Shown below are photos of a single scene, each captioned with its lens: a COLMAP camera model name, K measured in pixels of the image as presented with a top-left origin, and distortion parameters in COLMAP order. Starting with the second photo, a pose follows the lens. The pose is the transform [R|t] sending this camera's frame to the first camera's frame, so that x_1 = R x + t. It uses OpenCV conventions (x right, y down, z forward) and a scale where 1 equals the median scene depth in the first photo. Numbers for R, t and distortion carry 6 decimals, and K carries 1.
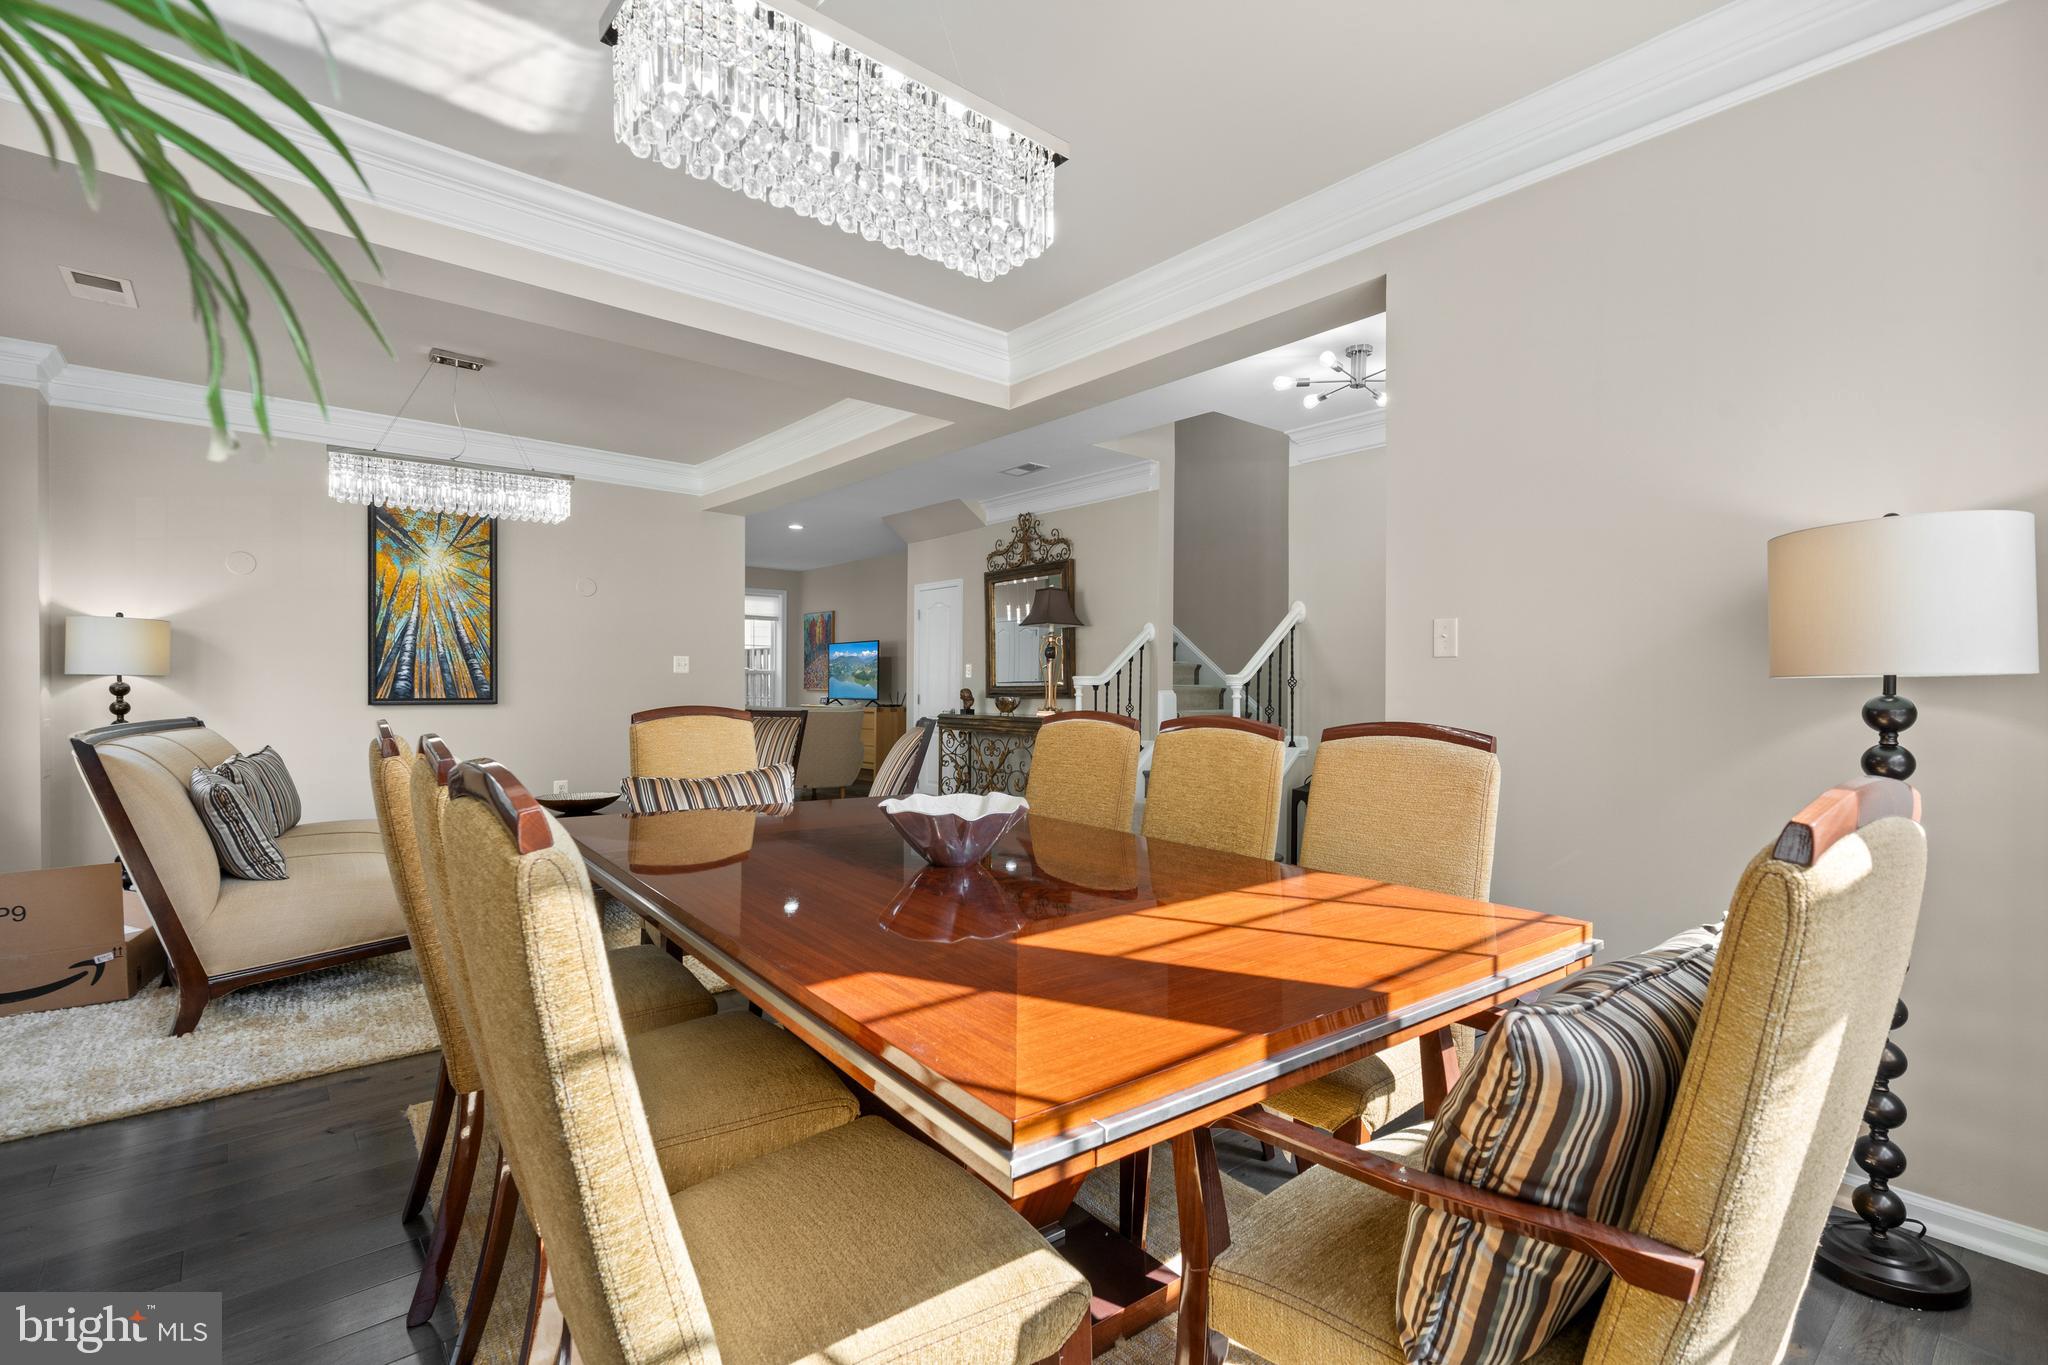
lens RADIAL K [[940.2, 0, 1030.0], [0, 940.2, 675.8], [0, 0, 1]] dist [0.000191, -0.000050]
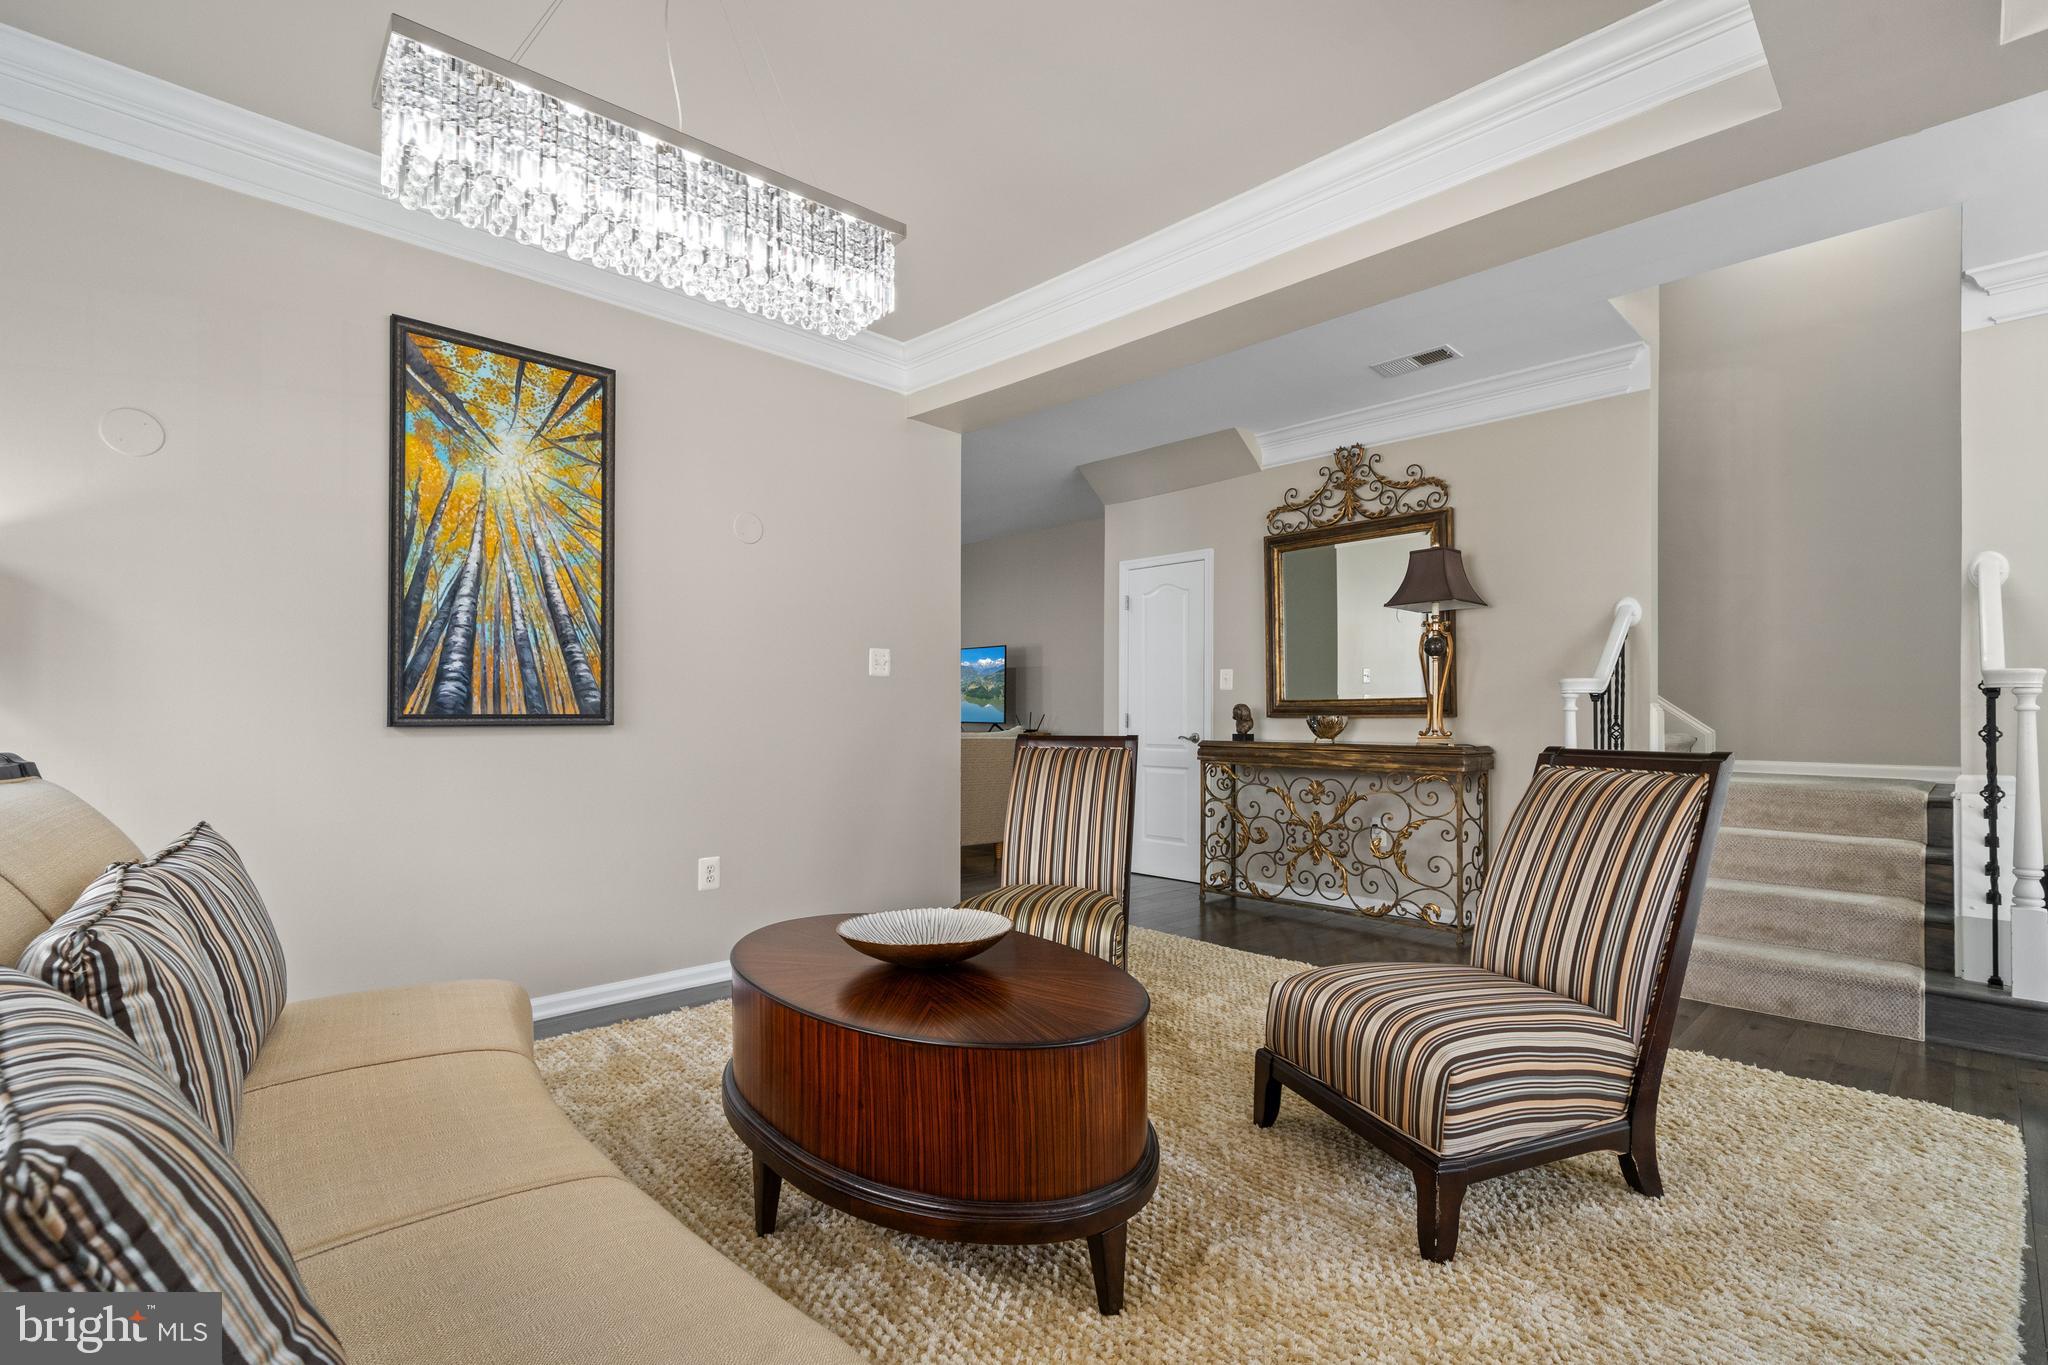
lens RADIAL K [[943.7, 0, 1021.2], [0, 943.7, 690.7], [0, 0, 1]] dist [-0.000044, 0.000433]
pose [[0.997891, 0.000449, 0.064915, -0.362687], [0.000424, 0.999910, -0.013441, 0.016973], [-0.064915, 0.013441, 0.997800, 0.426497]]
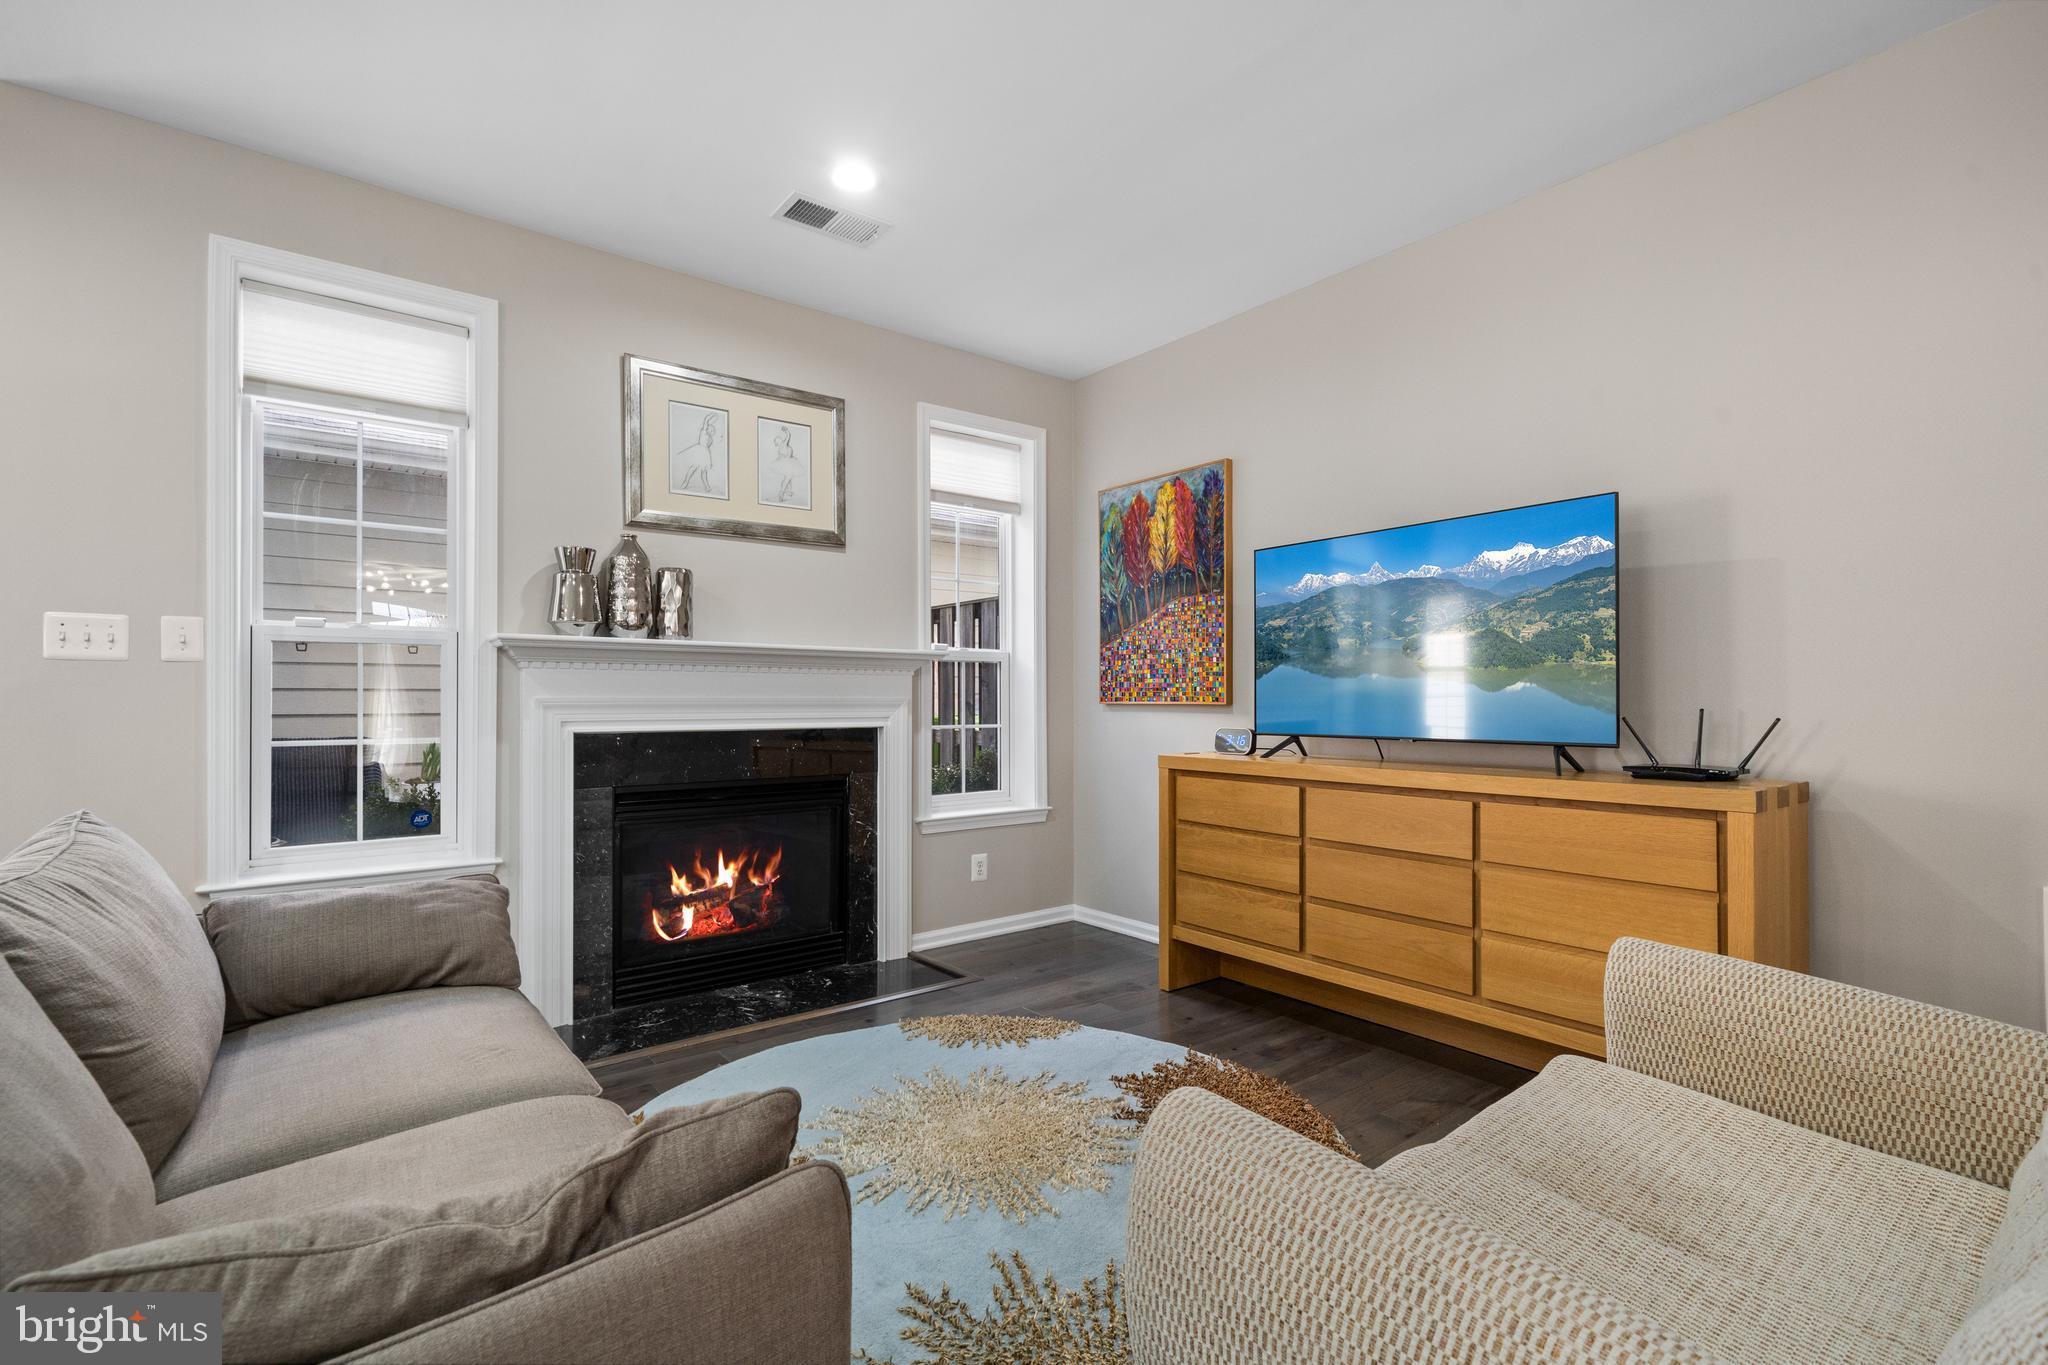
lens RADIAL K [[926.2, 0, 1024.0], [0, 926.2, 682.5], [0, 0, 1]] dist [-0.000422, -0.000175]
pose [[0.998740, -0.003842, -0.050041, -0.548026], [0.003348, 0.999945, -0.009957, 0.021145], [0.050076, 0.009777, 0.998698, 1.382128]]
